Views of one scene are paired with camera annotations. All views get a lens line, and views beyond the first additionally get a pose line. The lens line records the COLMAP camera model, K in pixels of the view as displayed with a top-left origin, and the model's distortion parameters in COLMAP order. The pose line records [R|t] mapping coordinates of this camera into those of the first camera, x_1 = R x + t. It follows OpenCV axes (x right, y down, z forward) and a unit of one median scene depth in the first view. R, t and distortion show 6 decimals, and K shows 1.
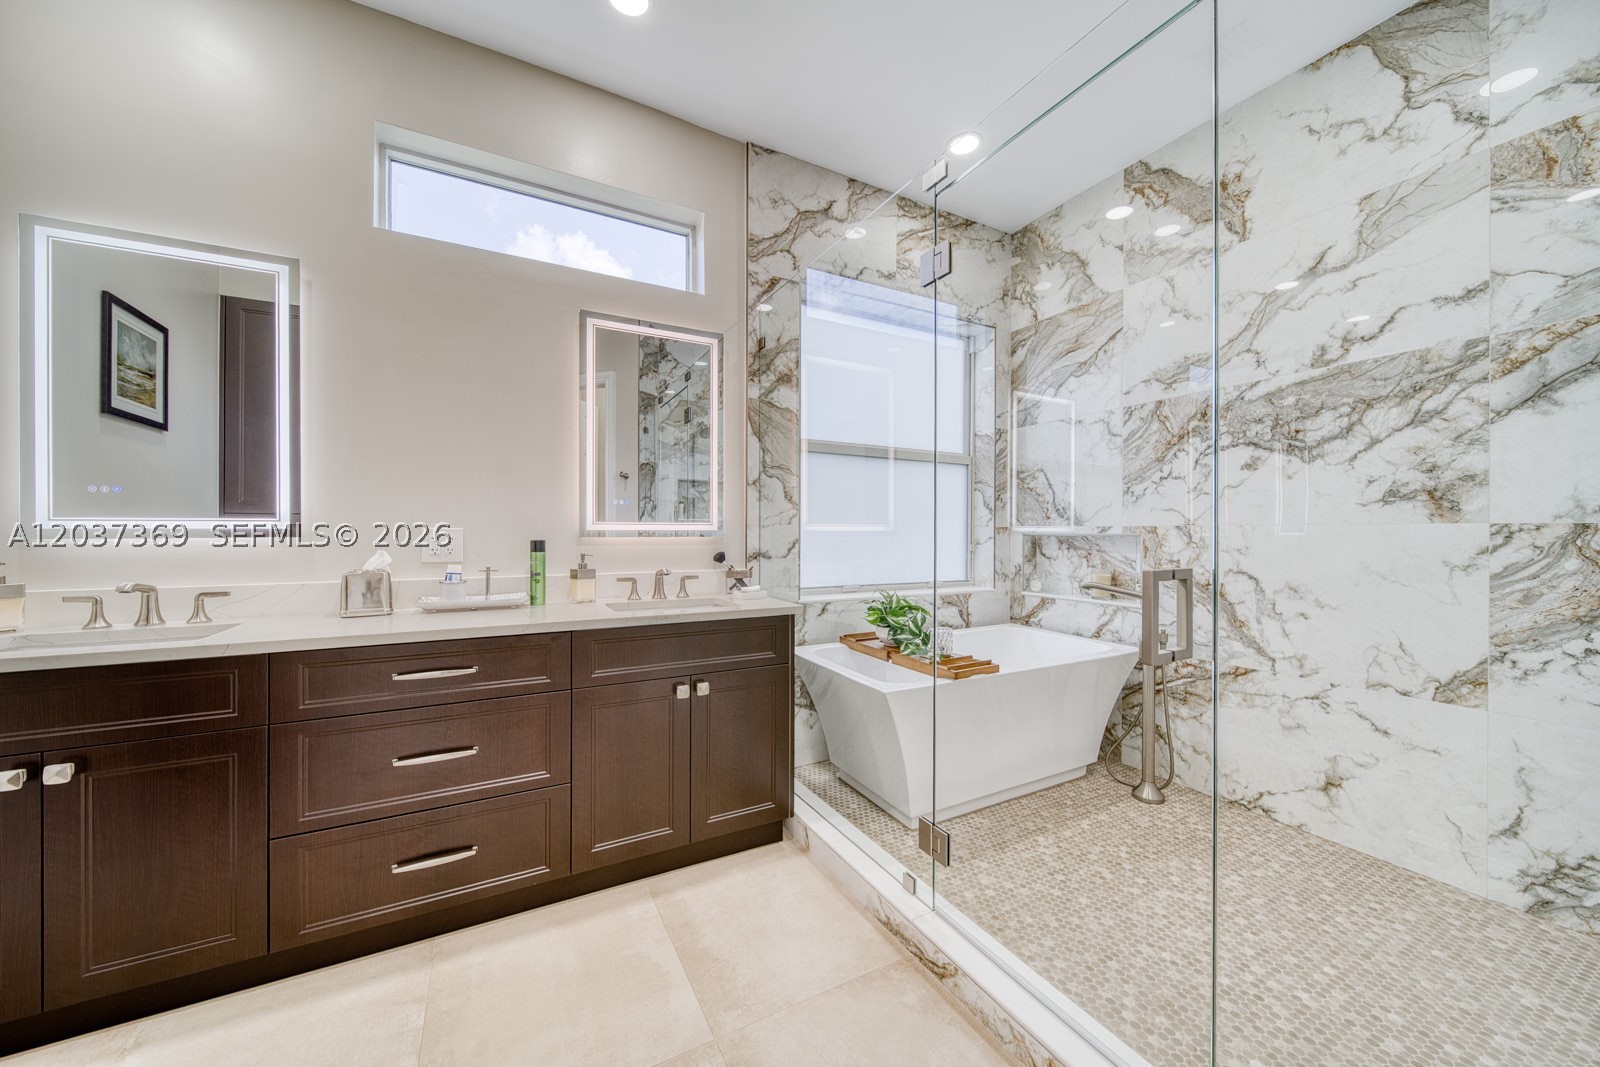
lens RADIAL K [[572.9, 0, 796.3], [0, 572.9, 531.5], [0, 0, 1]] dist [0.001742, -0.001332]
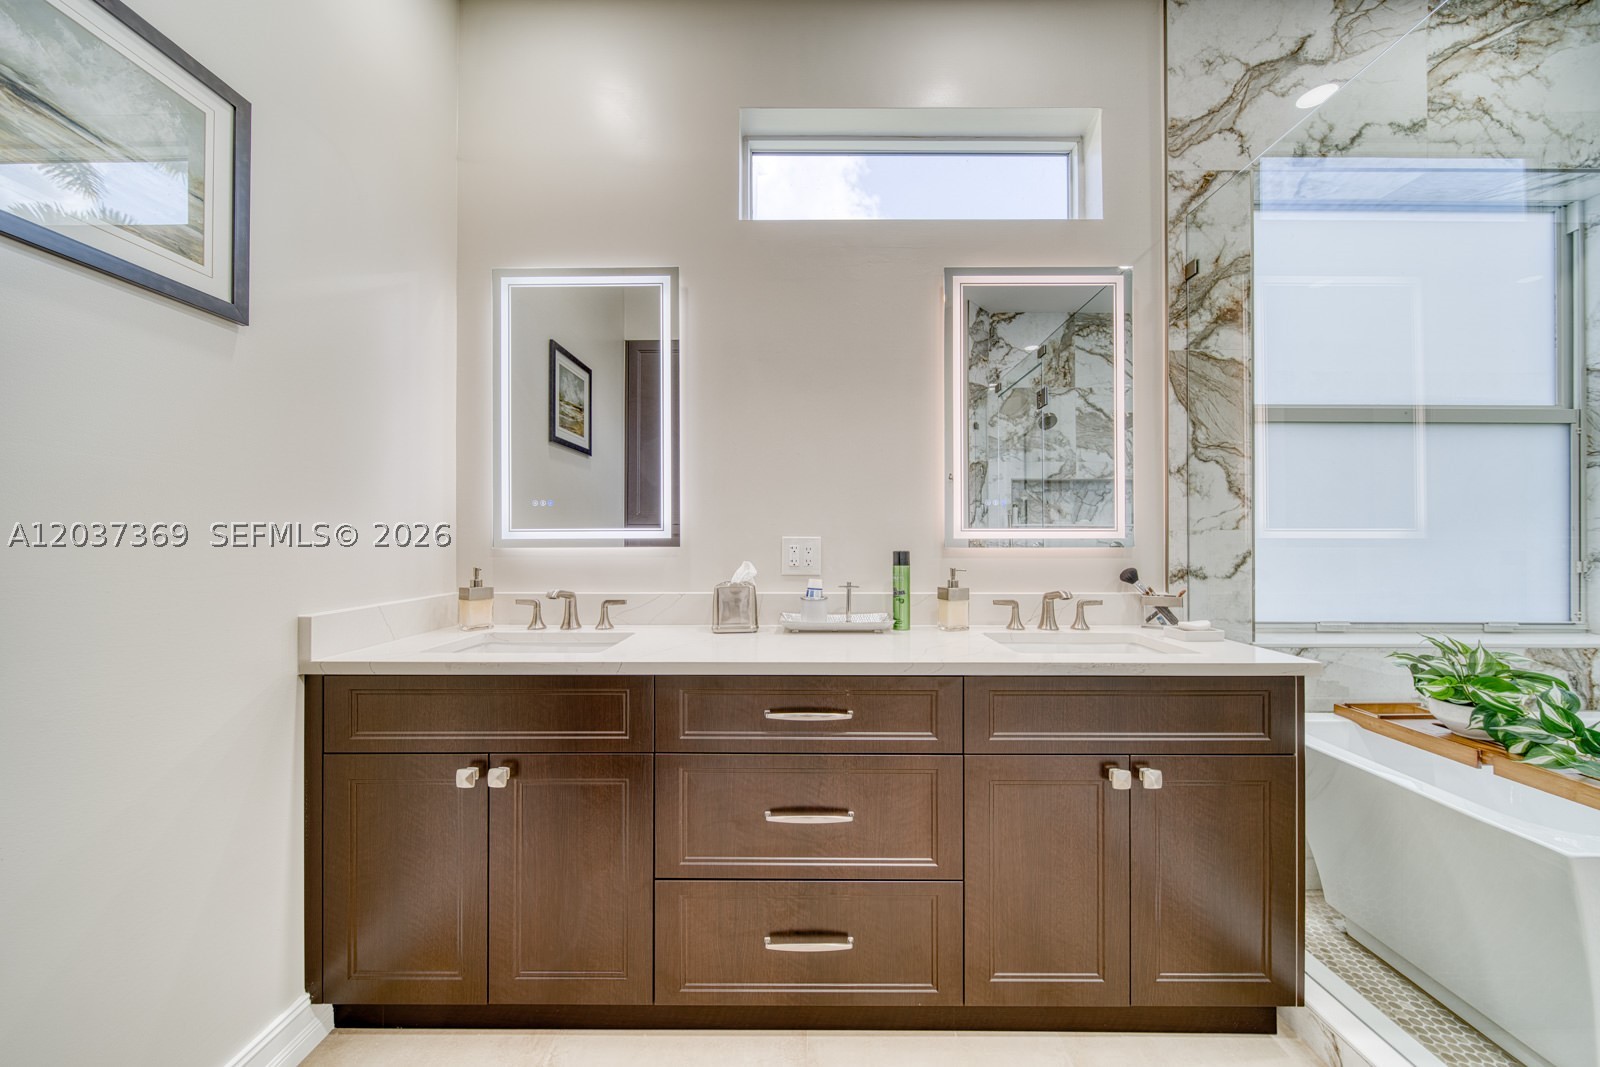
lens RADIAL K [[572.9, 0, 799.7], [0, 572.9, 536.1], [0, 0, 1]] dist [0.001742, -0.001332]
pose [[0.876698, -0.004679, -0.481019, -0.168050], [0.002135, 0.999981, -0.005835, -0.001967], [0.481037, 0.004089, 0.876691, 0.188368]]
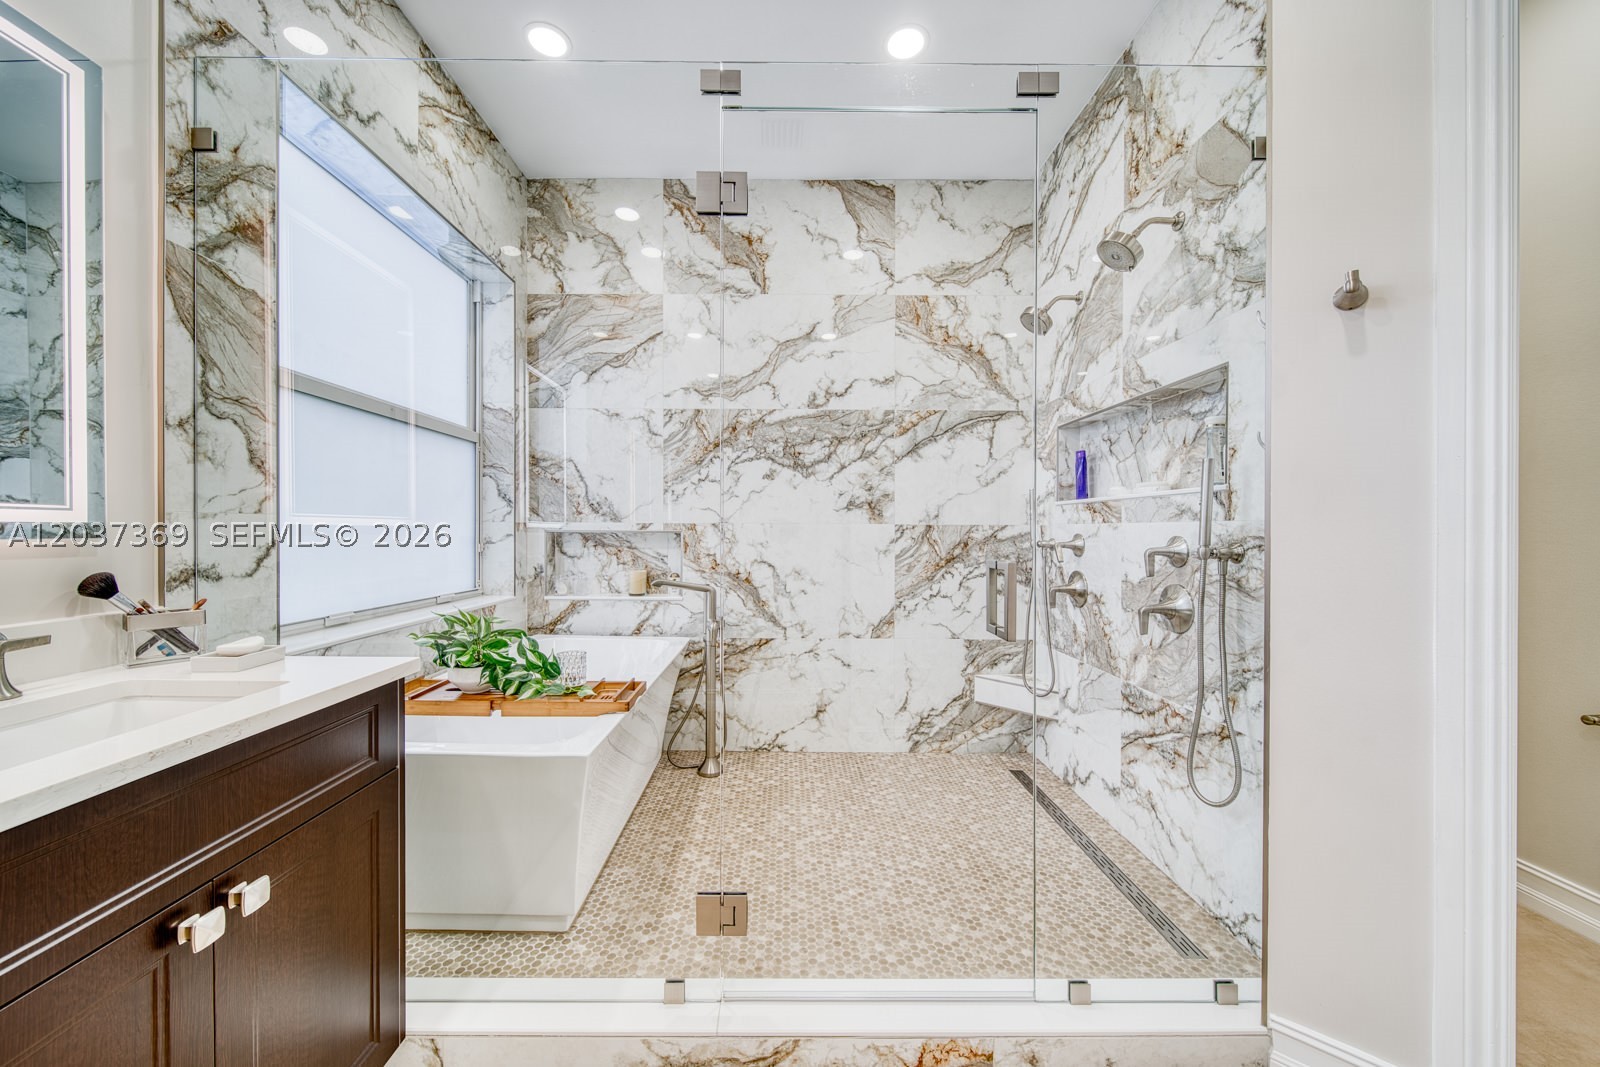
lens RADIAL K [[572.9, 0, 788.6], [0, 572.9, 532.8], [0, 0, 1]] dist [0.001742, -0.001332]
pose [[0.472078, -0.004168, 0.881547, -0.298858], [-0.004529, 0.999964, 0.007153, -0.000268], [-0.881545, -0.007370, 0.472043, 0.384286]]
